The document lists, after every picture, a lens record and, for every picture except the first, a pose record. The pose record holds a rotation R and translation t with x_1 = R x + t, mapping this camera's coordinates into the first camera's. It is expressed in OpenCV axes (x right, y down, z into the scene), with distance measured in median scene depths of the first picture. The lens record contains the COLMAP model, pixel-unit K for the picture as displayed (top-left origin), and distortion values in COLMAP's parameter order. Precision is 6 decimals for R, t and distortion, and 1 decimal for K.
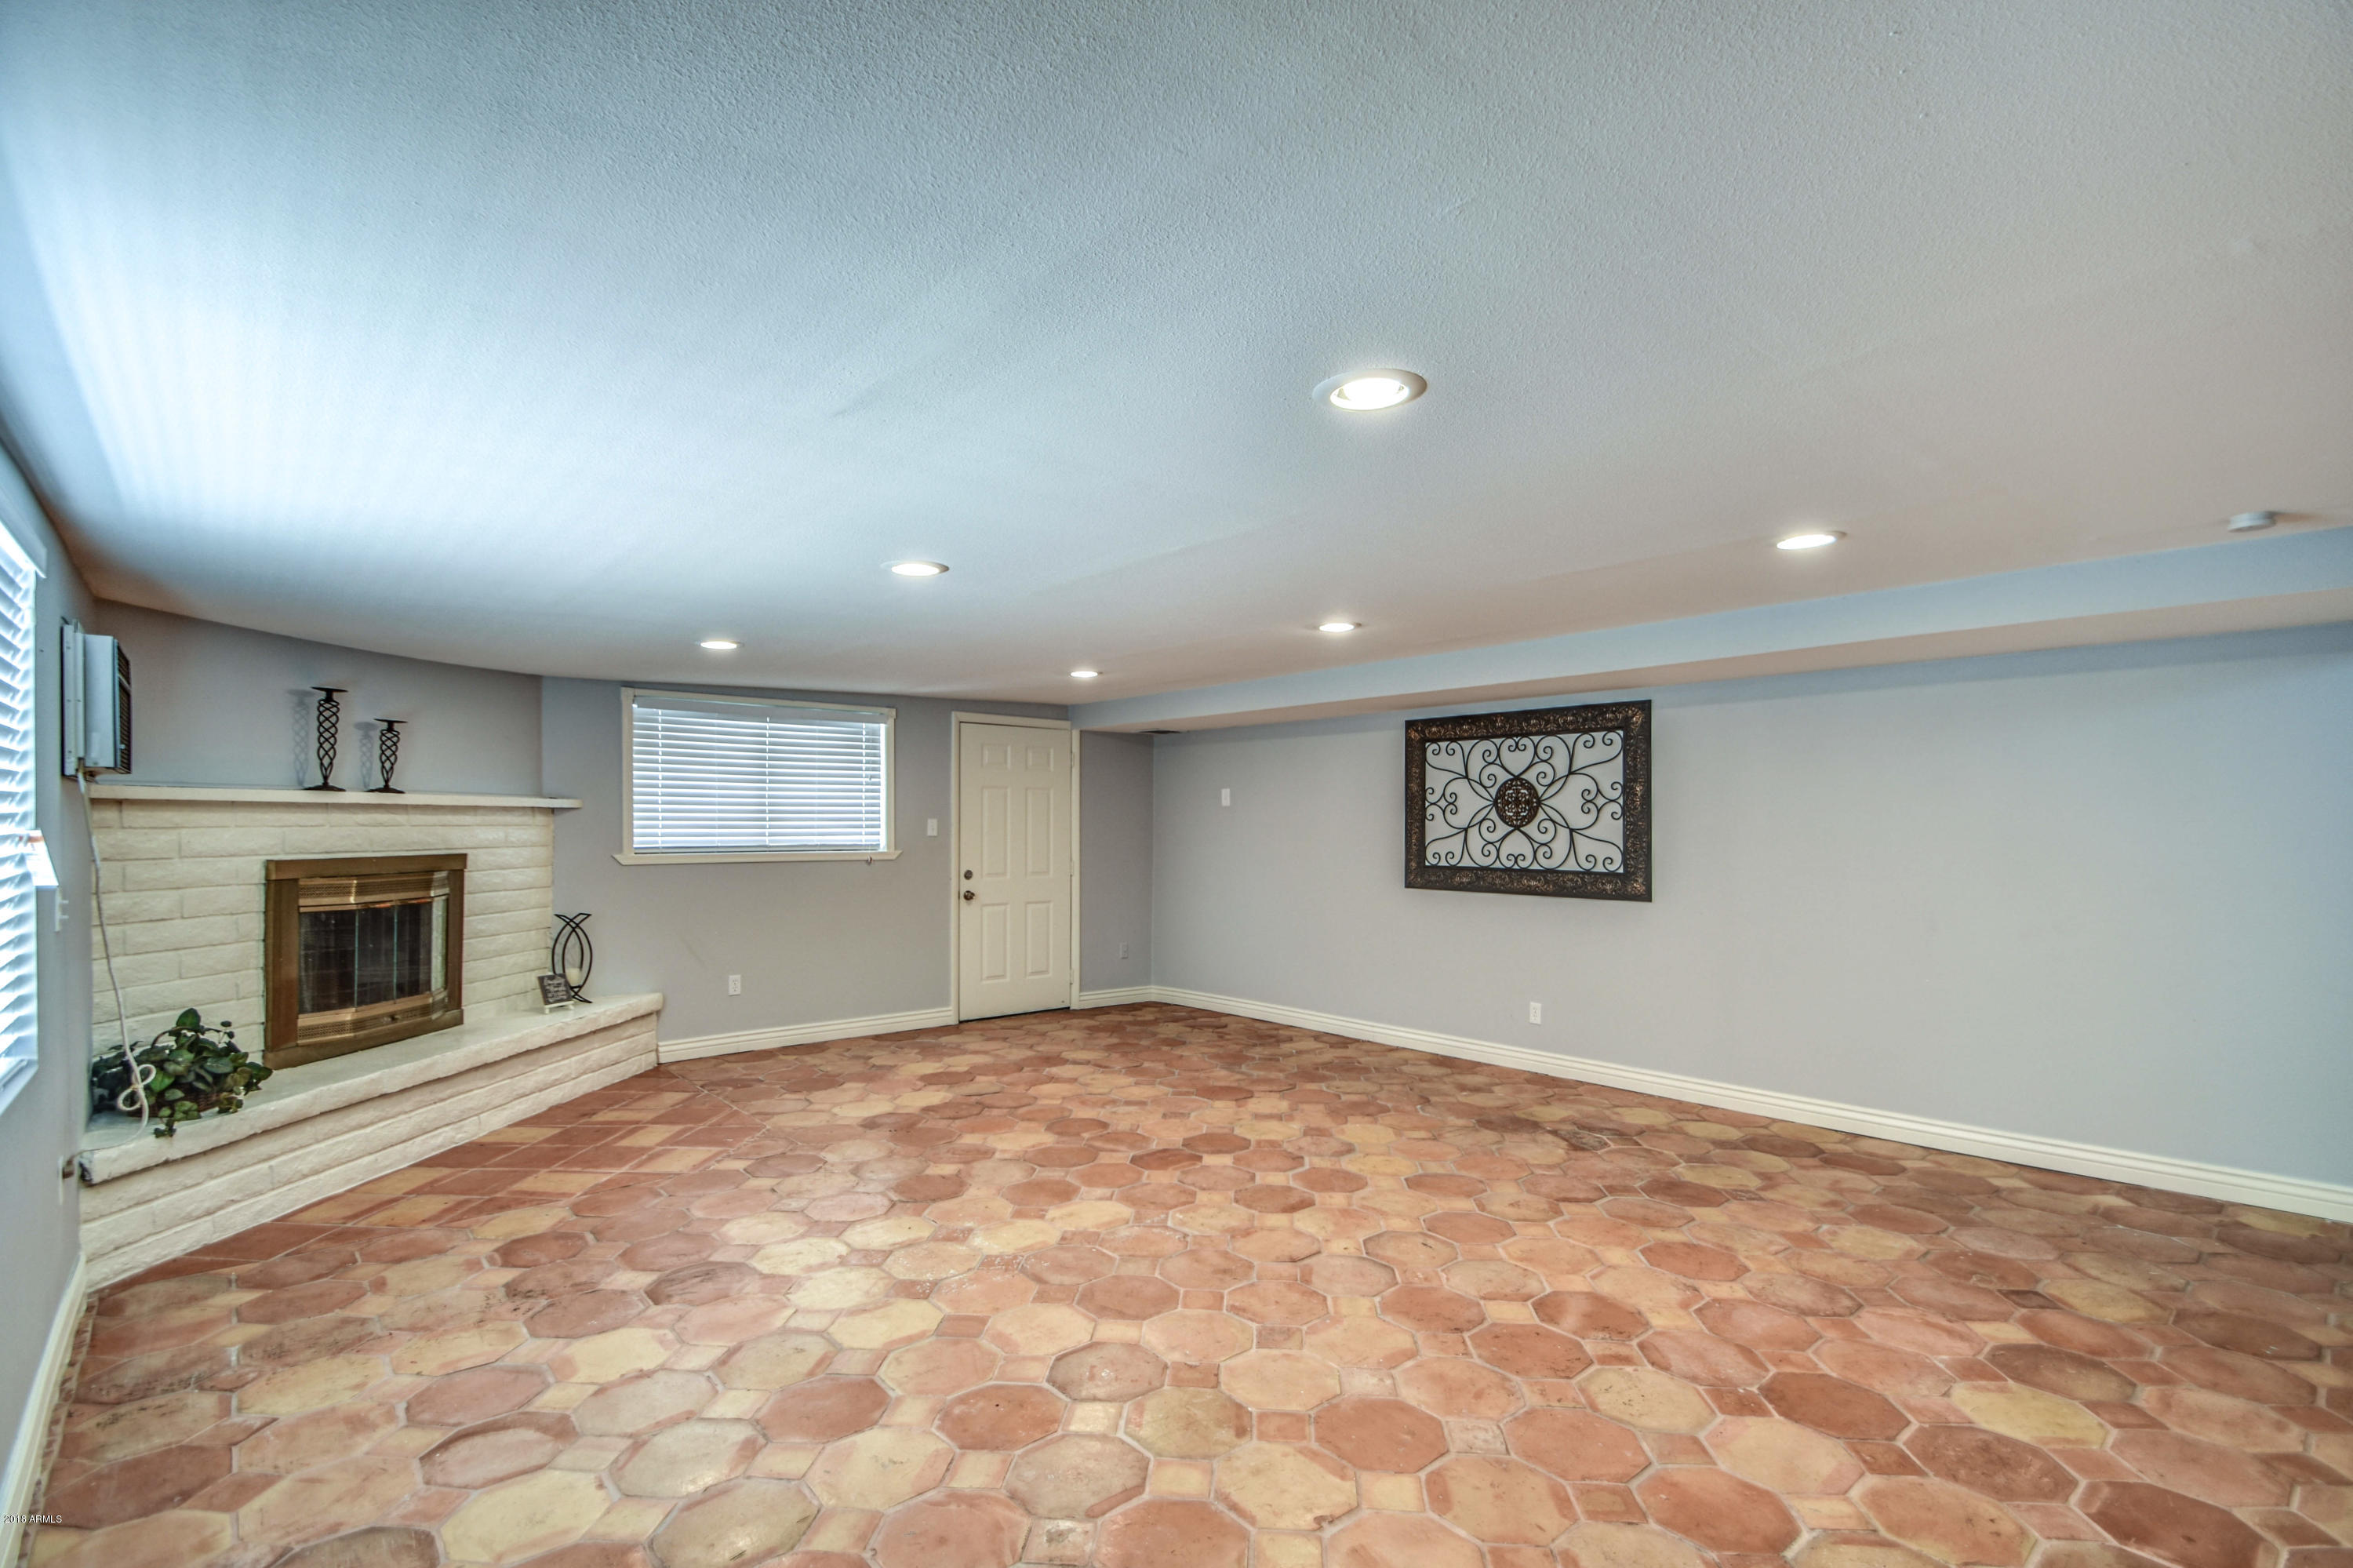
lens RADIAL K [[1083.4, 0, 1208.4], [0, 1083.4, 824.4], [0, 0, 1]] dist [-0.000177, -0.000234]
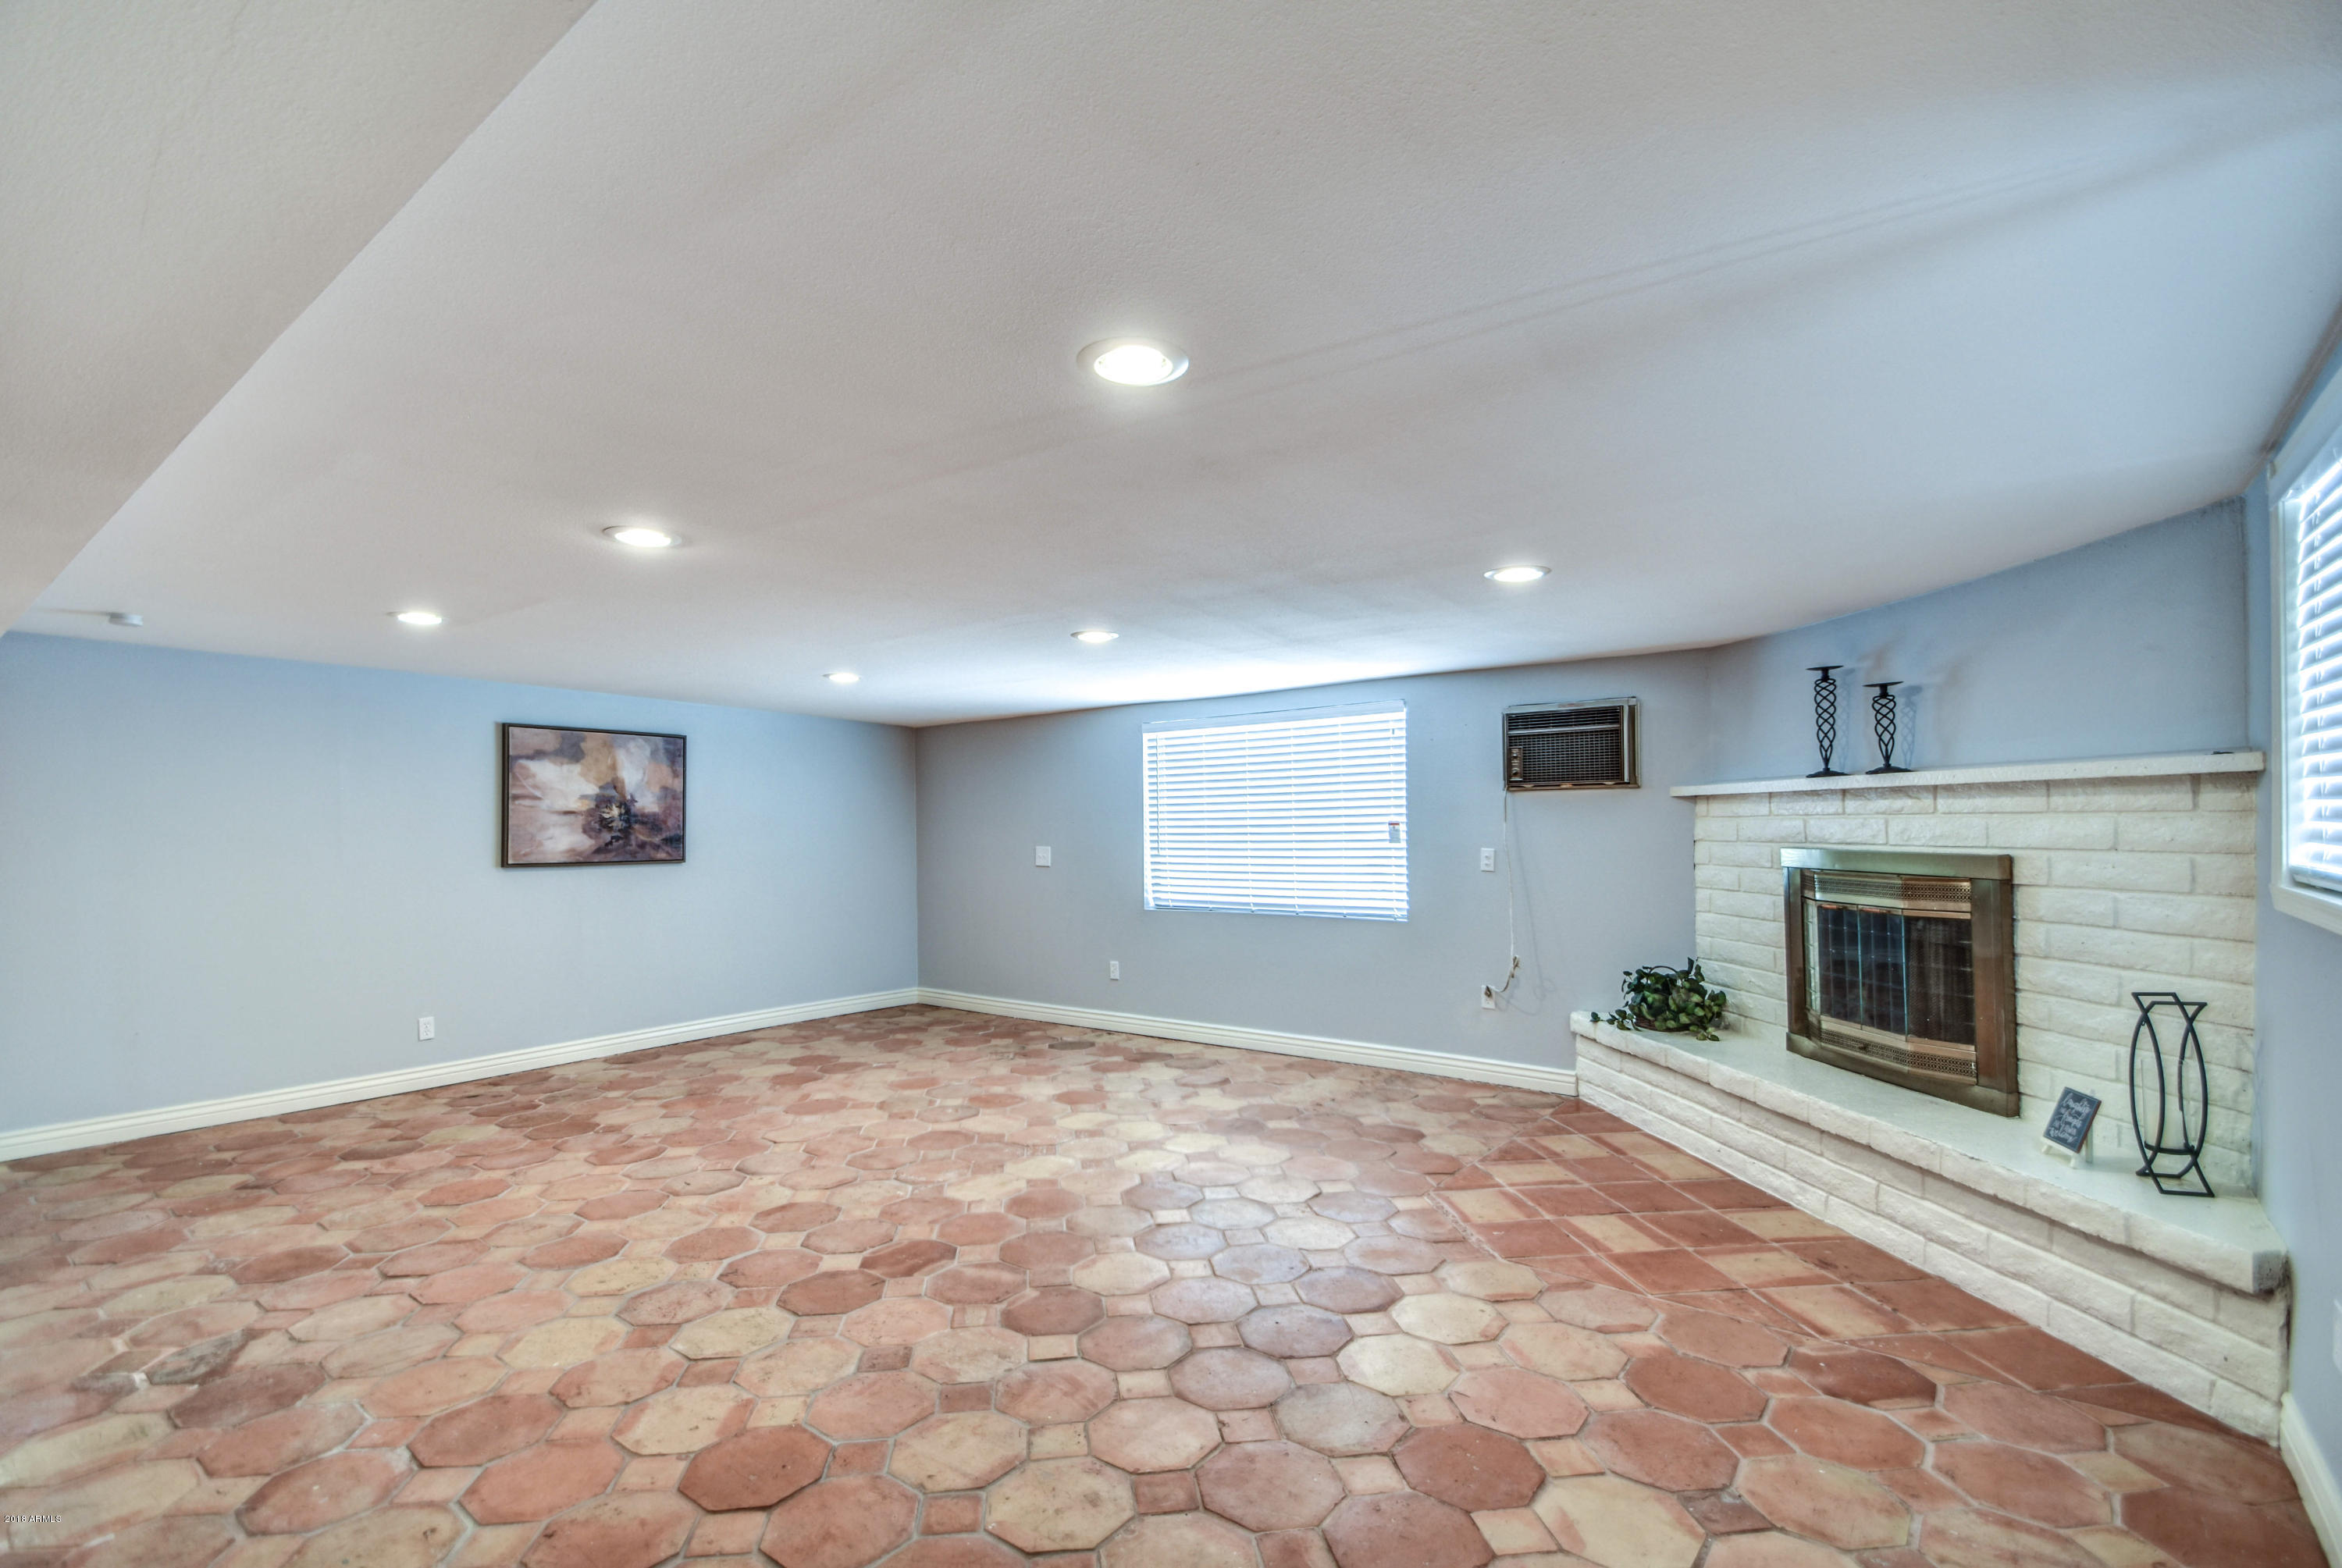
lens RADIAL K [[1082.7, 0, 1138.4], [0, 1082.7, 823.4], [0, 0, 1]] dist [-0.000084, -0.000047]
pose [[-0.988878, 0.011433, -0.148289, -0.094327], [0.011102, 0.999934, 0.003058, 0.000113], [0.148314, 0.001378, -0.988939, 1.882799]]
